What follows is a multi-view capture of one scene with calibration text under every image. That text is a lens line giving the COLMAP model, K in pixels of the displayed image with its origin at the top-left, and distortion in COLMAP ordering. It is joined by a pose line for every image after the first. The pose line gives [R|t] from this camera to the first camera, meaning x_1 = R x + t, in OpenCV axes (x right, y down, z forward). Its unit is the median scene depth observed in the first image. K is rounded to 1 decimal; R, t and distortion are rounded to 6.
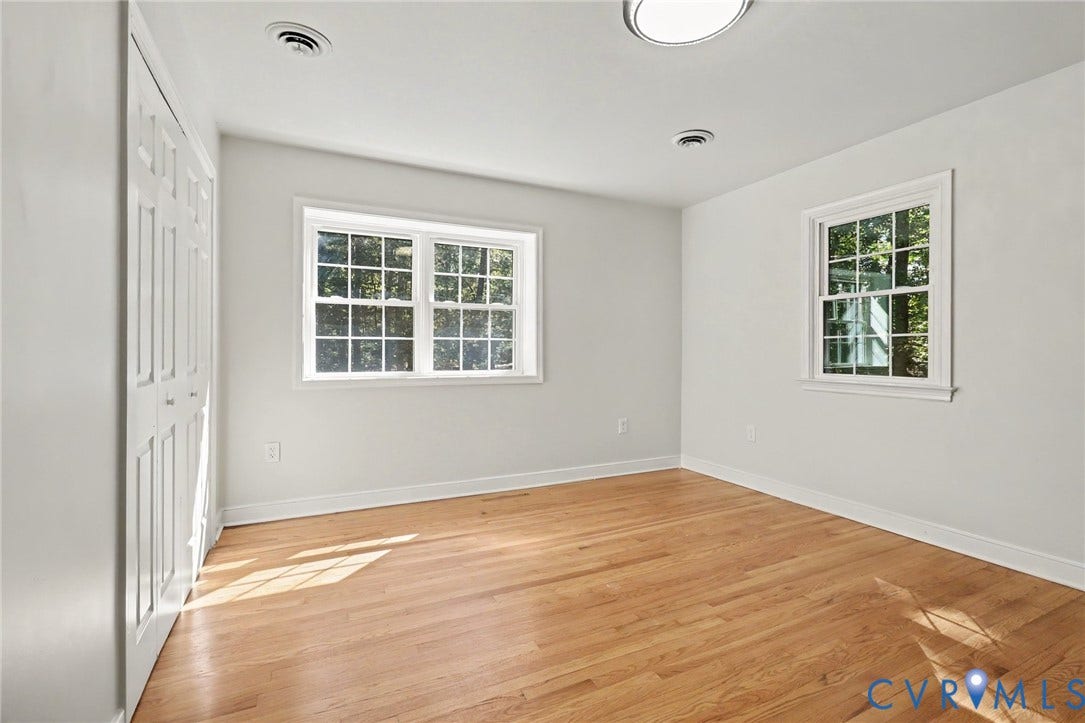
lens RADIAL K [[514.1, 0, 545.1], [0, 514.1, 345.1], [0, 0, 1]] dist [0.000971, 0.000371]
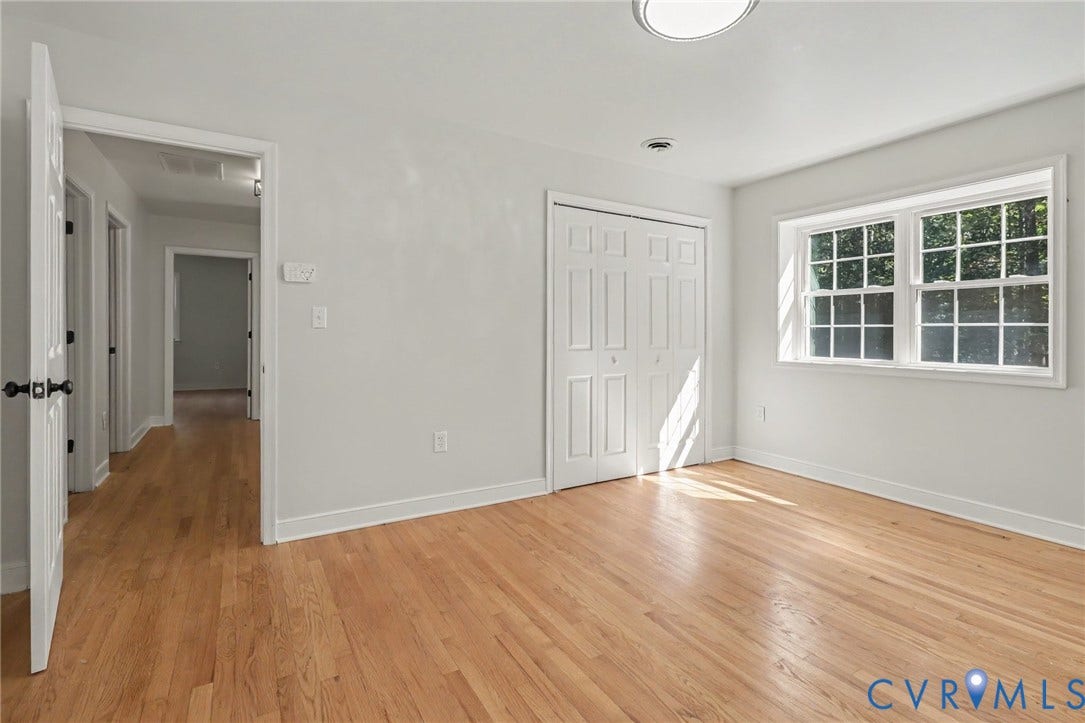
lens RADIAL K [[507.4, 0, 569.8], [0, 507.4, 331.1], [0, 0, 1]] dist [-0.000466, 0.000046]
pose [[0.104645, -0.006727, -0.994487, 0.619152], [-0.001020, 0.999976, -0.006872, 0.004555], [0.994509, 0.001734, 0.104636, 0.321662]]
